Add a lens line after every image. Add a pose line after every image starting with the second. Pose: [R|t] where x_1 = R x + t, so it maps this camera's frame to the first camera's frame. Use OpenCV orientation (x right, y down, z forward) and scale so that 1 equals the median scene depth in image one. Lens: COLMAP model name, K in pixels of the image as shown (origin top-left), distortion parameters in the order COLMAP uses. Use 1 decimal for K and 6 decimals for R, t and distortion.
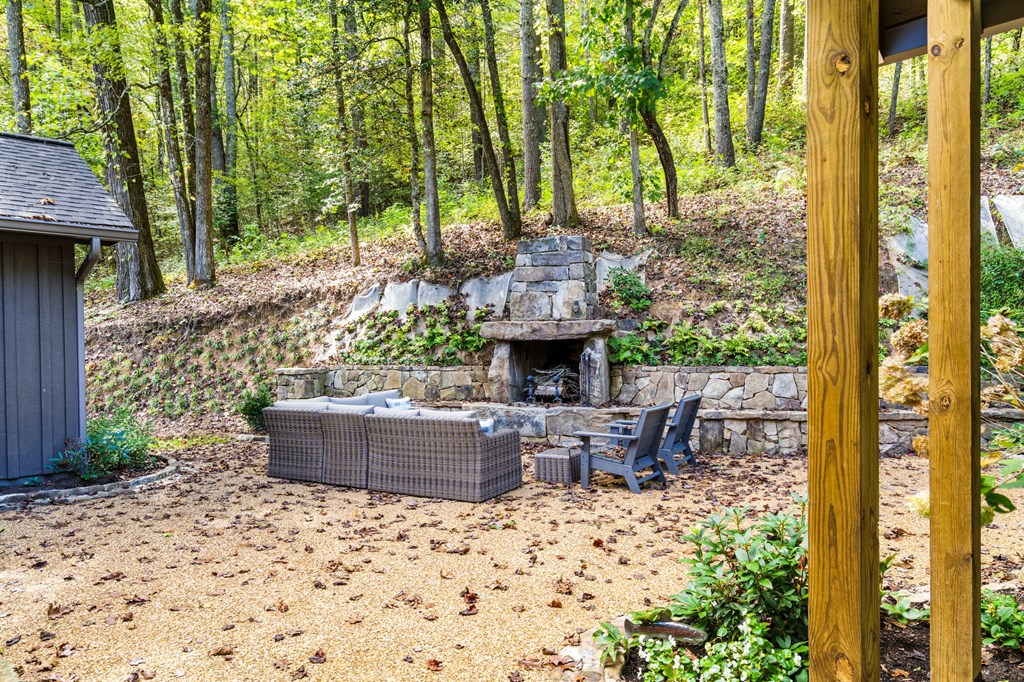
lens RADIAL K [[486.9, 0, 508.2], [0, 486.9, 343.3], [0, 0, 1]] dist [-0.000160, 0.000163]
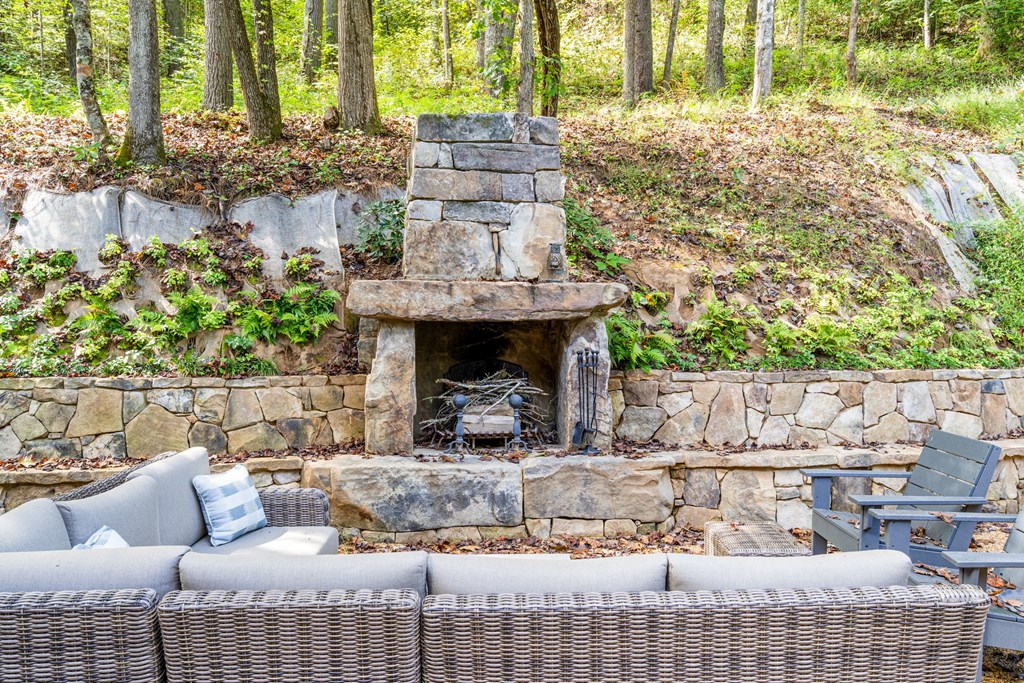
lens RADIAL K [[703.9, 0, 512.0], [0, 703.9, 341.5], [0, 0, 1]] dist [0.000353, 0.000867]
pose [[0.896743, 0.005020, 0.442523, -0.208765], [-0.008793, 0.999940, 0.006475, 0.008732], [-0.442464, -0.009698, 0.896734, 0.344482]]
